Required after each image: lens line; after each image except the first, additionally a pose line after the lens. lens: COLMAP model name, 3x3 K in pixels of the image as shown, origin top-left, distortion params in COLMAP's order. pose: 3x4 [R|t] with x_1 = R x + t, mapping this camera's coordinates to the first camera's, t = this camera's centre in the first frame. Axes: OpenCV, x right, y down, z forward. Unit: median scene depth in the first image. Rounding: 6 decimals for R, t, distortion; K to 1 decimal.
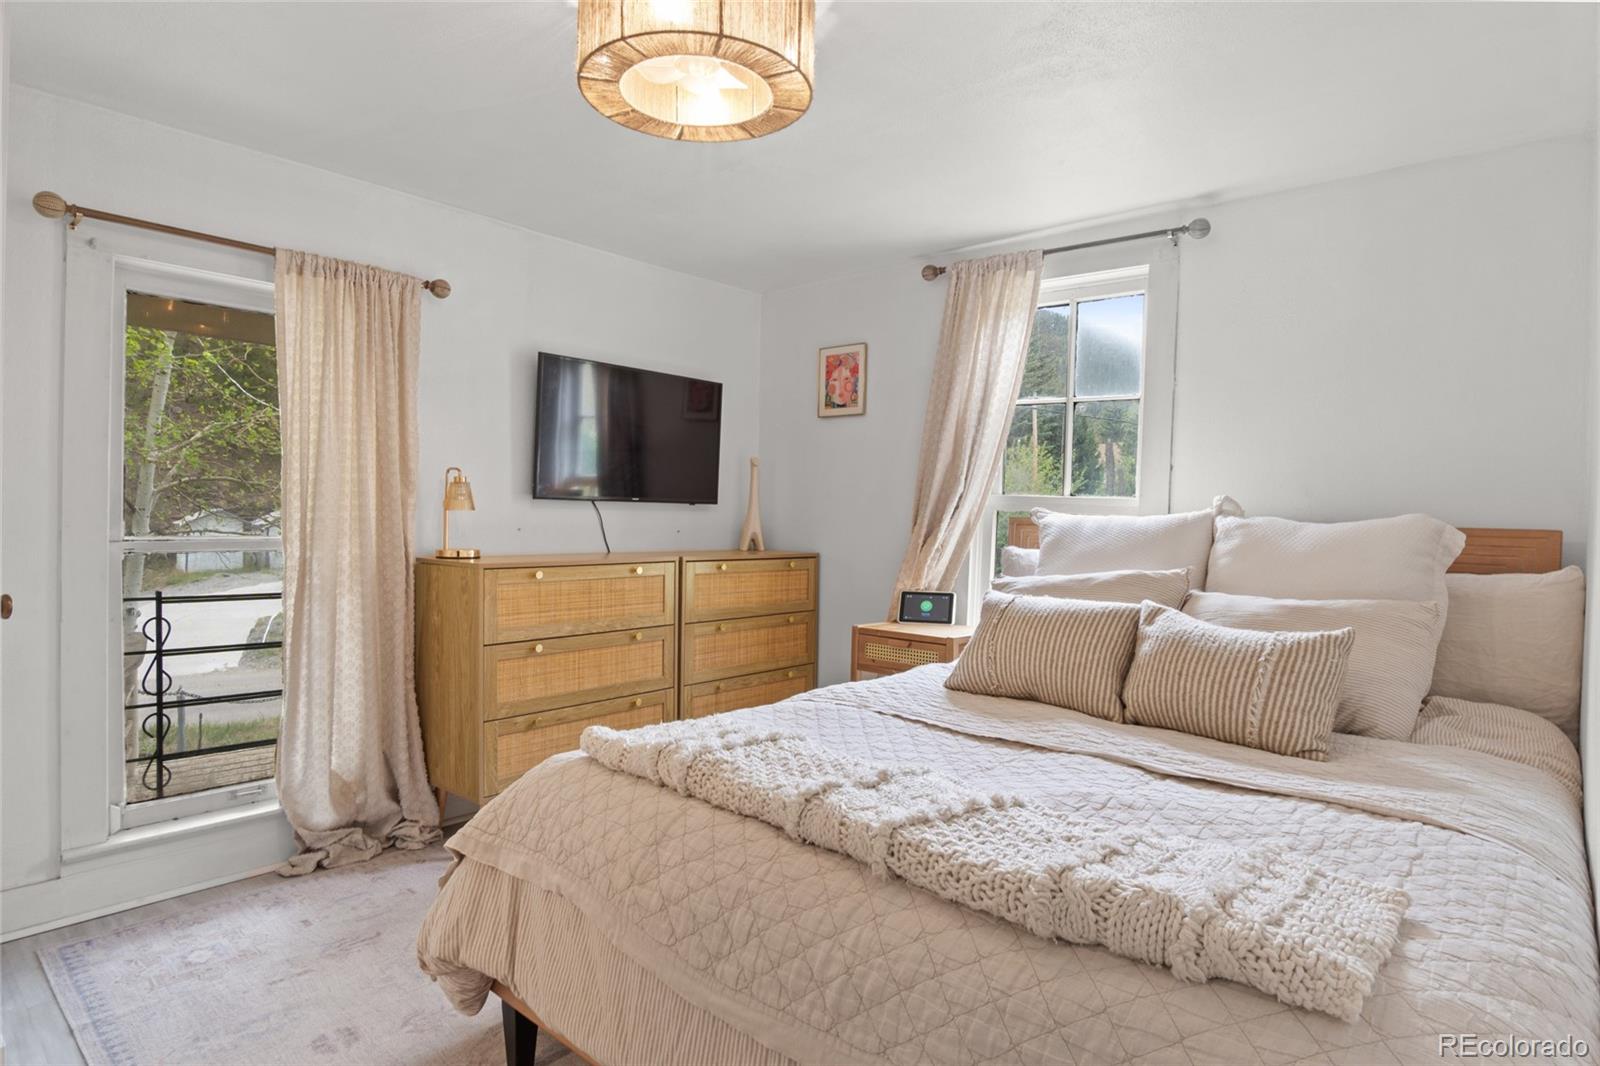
lens RADIAL K [[884.6, 0, 800.0], [0, 884.6, 533.0], [0, 0, 1]] dist [-0.031388, 0.000185]
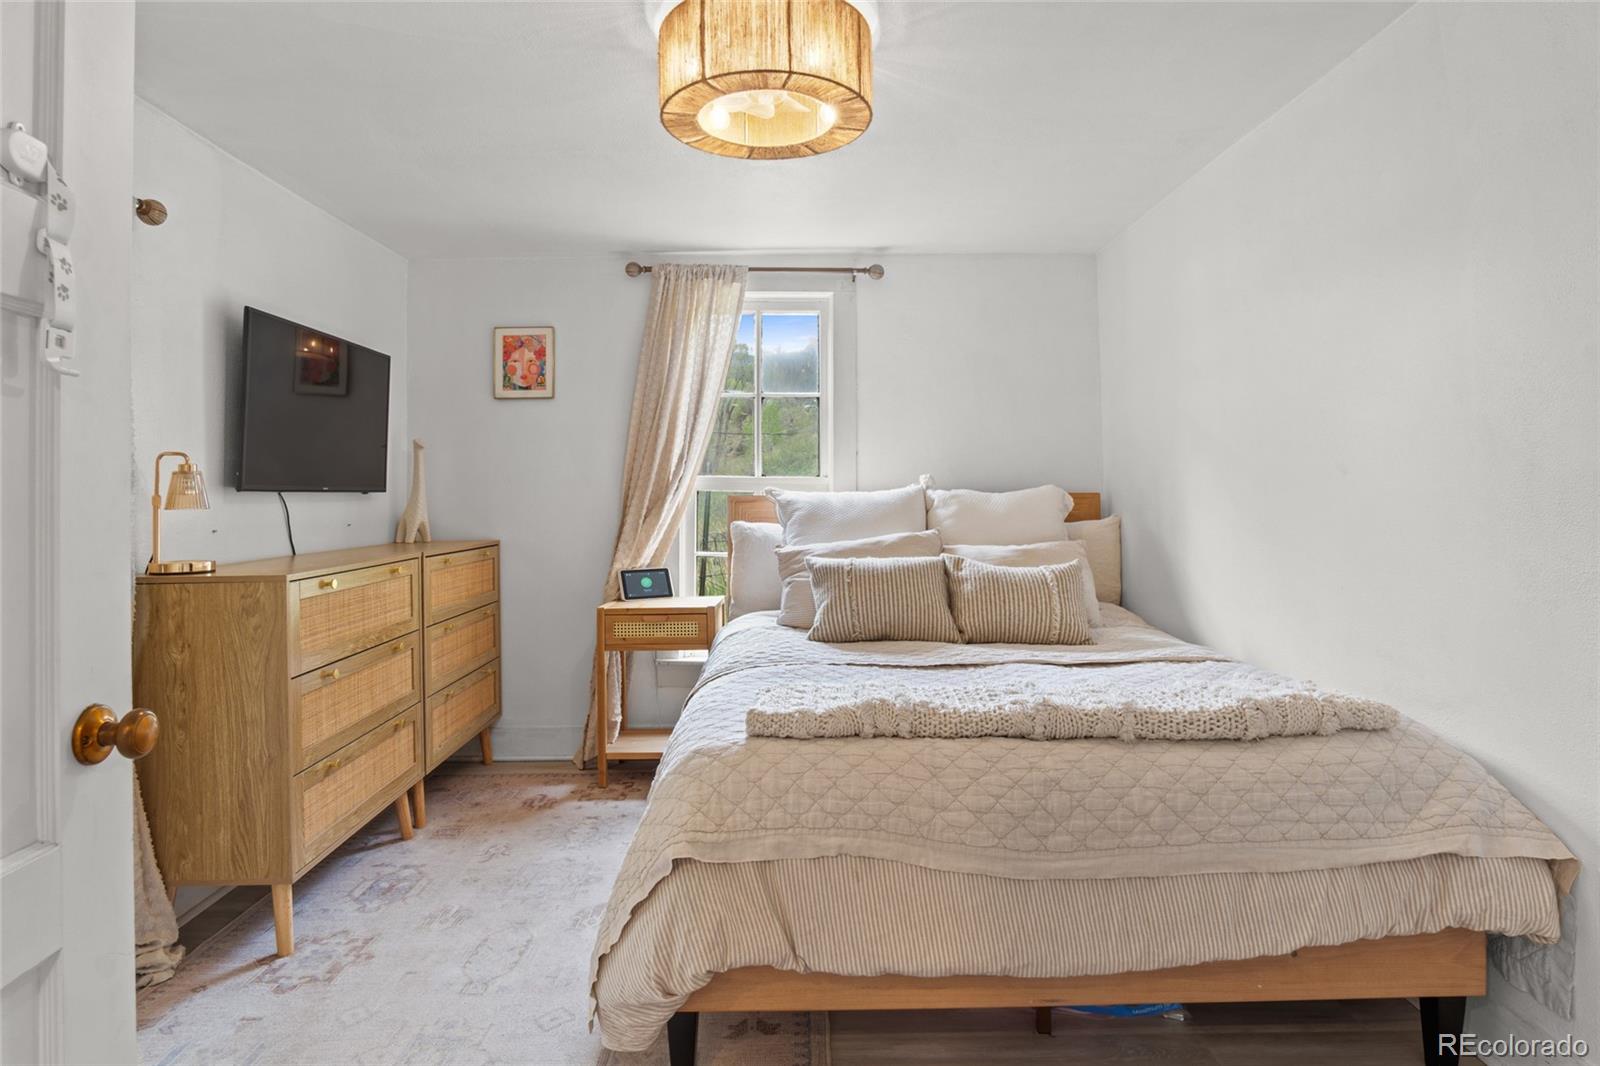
lens RADIAL K [[872.1, 0, 812.8], [0, 872.1, 484.7], [0, 0, 1]] dist [-0.028254, 0.001577]
pose [[0.742691, -0.021636, 0.669284, -0.419480], [0.041207, 0.999060, -0.013429, -0.012721], [-0.668365, 0.037553, 0.742885, 0.088415]]
